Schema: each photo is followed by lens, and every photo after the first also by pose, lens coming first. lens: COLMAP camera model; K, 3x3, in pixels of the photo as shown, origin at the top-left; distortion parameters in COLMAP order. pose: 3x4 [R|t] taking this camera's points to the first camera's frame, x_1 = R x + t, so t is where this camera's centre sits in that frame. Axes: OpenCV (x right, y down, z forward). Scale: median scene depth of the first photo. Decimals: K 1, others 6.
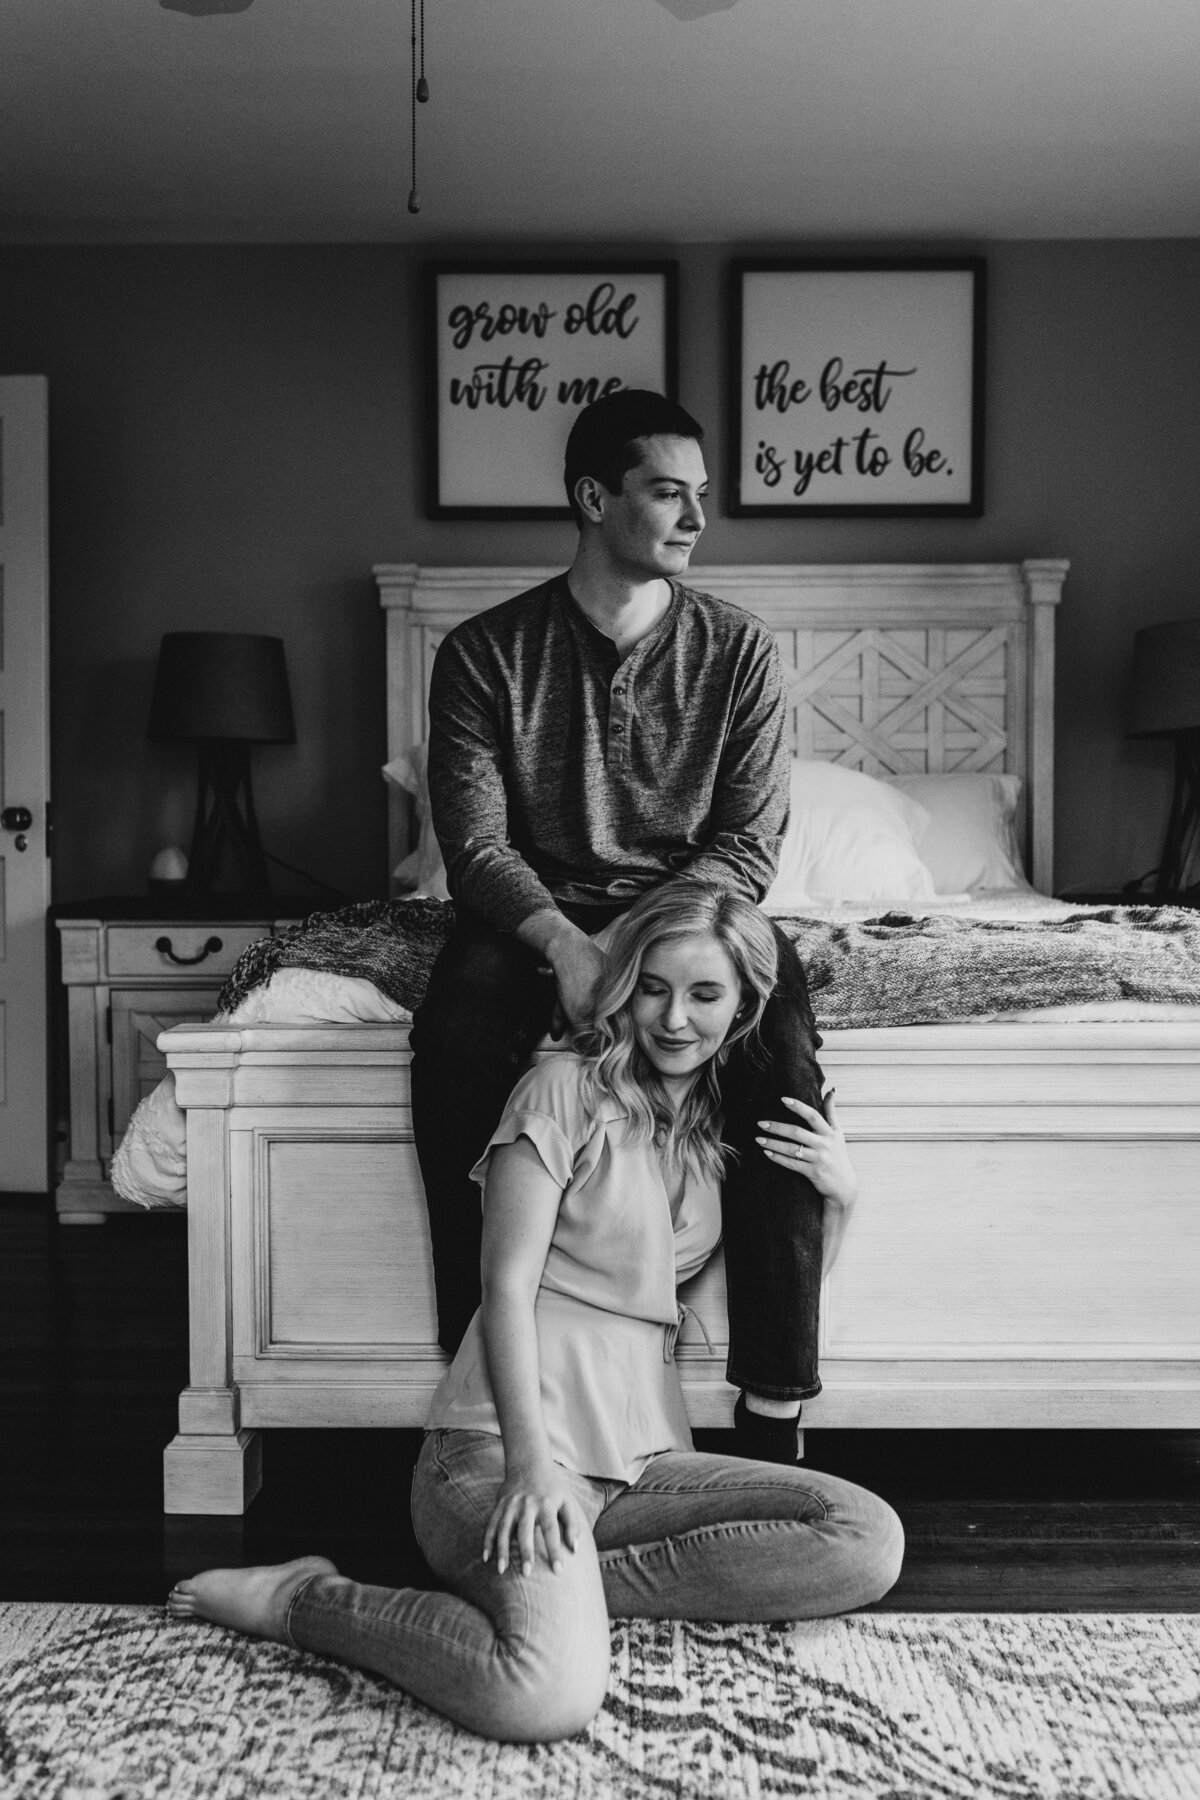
lens RADIAL K [[1651.4, 0, 592.0], [0, 1651.4, 881.0], [0, 0, 1]] dist [-0.000851, 0.003660]
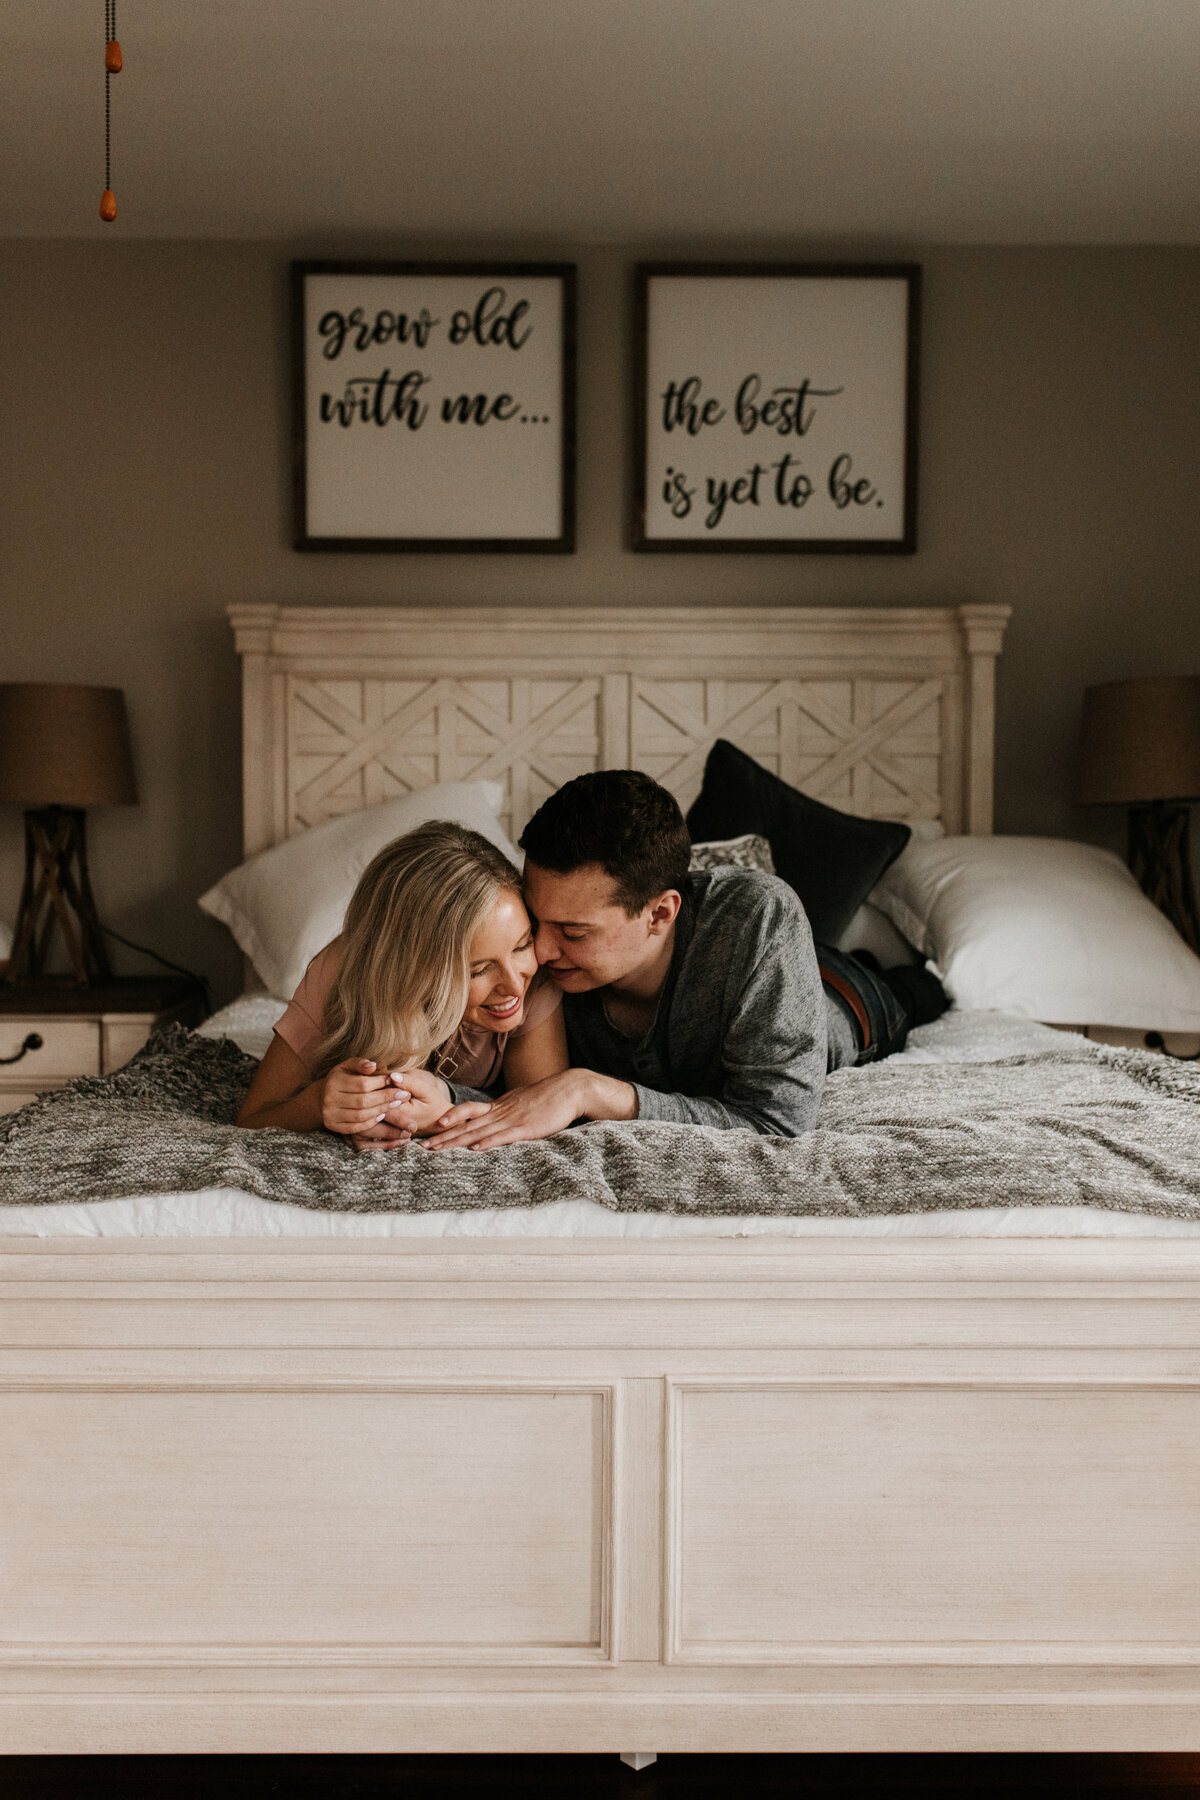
lens RADIAL K [[1651.4, 0, 592.0], [0, 1651.4, 881.0], [0, 0, 1]] dist [-0.000851, 0.003660]
pose [[0.999768, 0.004461, 0.021060, 0.043104], [-0.004579, 0.999974, 0.005549, -0.047847], [-0.021034, -0.005644, 0.999763, 0.108441]]
